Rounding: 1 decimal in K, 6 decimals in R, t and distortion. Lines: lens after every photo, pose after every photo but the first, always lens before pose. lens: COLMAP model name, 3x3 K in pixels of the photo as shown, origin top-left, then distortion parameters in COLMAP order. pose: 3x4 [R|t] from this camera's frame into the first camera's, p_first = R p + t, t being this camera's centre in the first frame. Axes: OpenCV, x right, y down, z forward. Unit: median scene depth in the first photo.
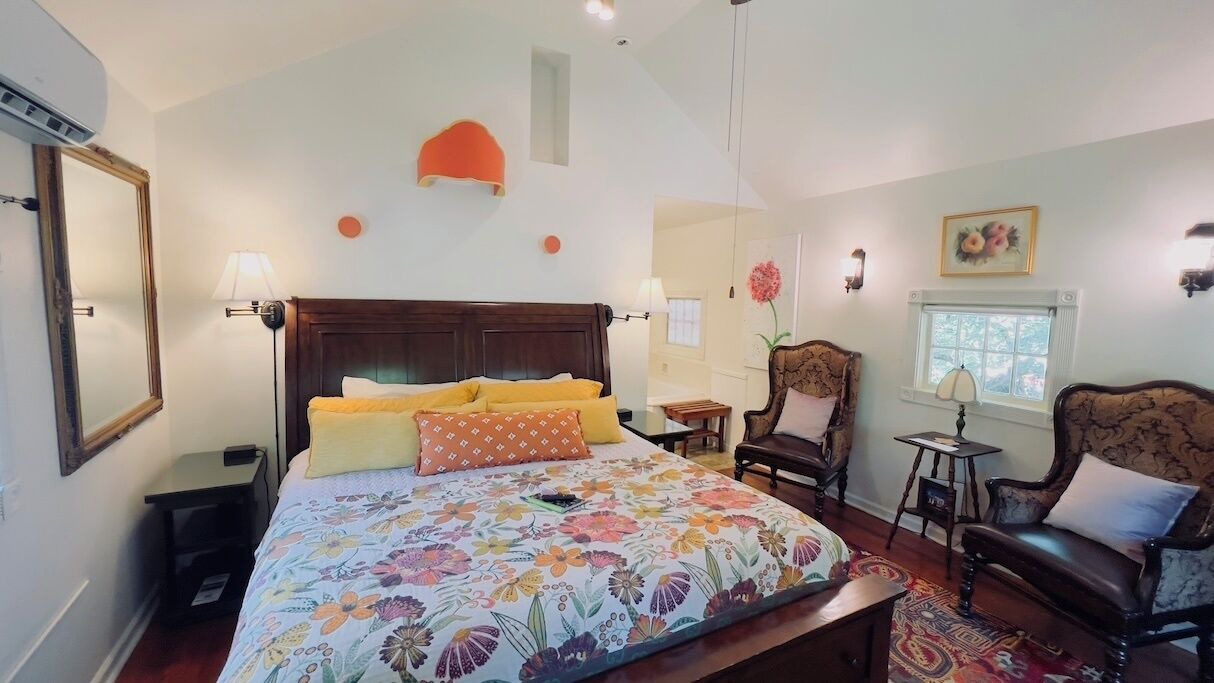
lens RADIAL K [[483.4, 0, 597.0], [0, 483.4, 342.7], [0, 0, 1]] dist [-0.002215, 0.001826]
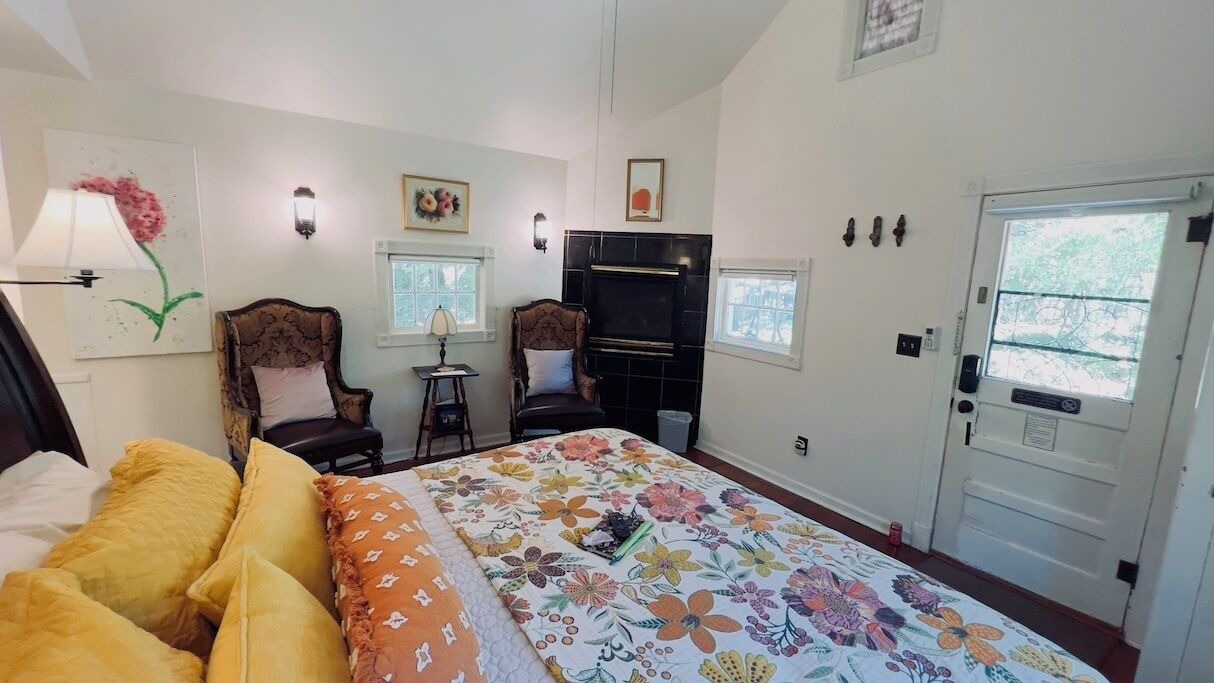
lens RADIAL K [[483.4, 0, 606.8], [0, 483.4, 347.6], [0, 0, 1]] dist [-0.002215, 0.001826]
pose [[-0.111959, -0.191541, 0.975078, -0.597914], [0.054640, 0.978576, 0.198502, -0.082587], [-0.992209, 0.075502, -0.099095, 0.838757]]
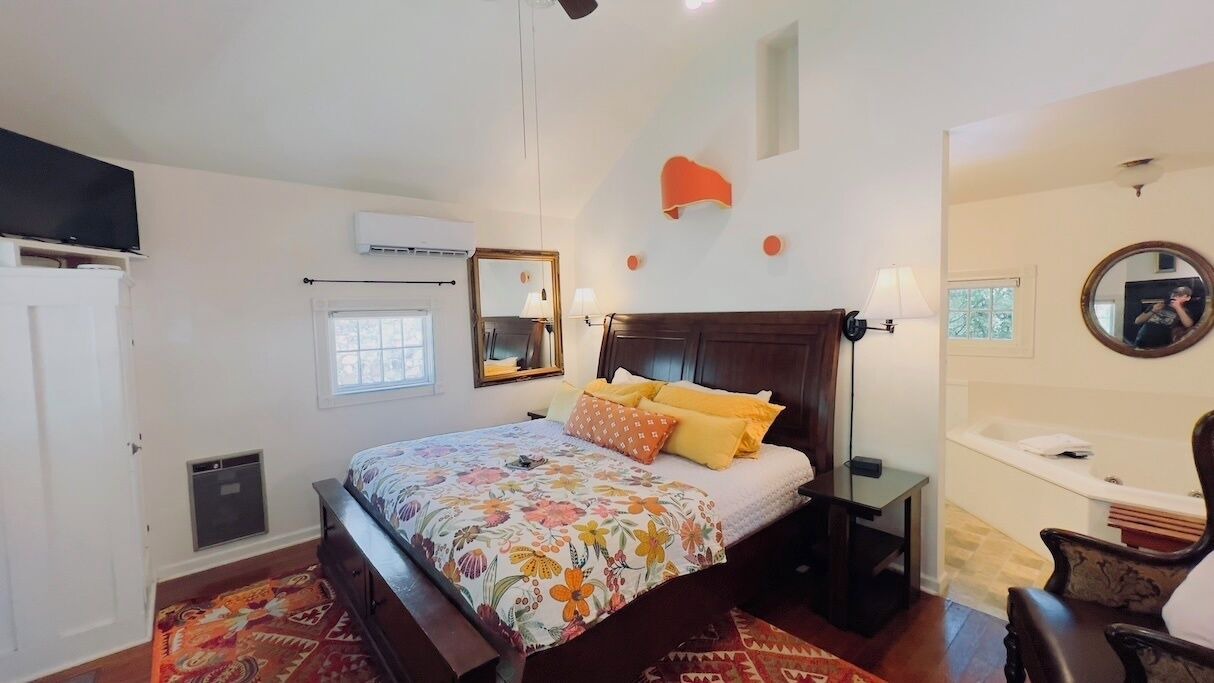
lens RADIAL K [[483.4, 0, 615.5], [0, 483.4, 345.2], [0, 0, 1]] dist [-0.002215, 0.001826]
pose [[0.249695, 0.035469, -0.967675, 0.974879], [-0.062797, 0.997818, 0.020370, -0.027210], [0.966286, 0.055680, 0.251378, 0.695753]]
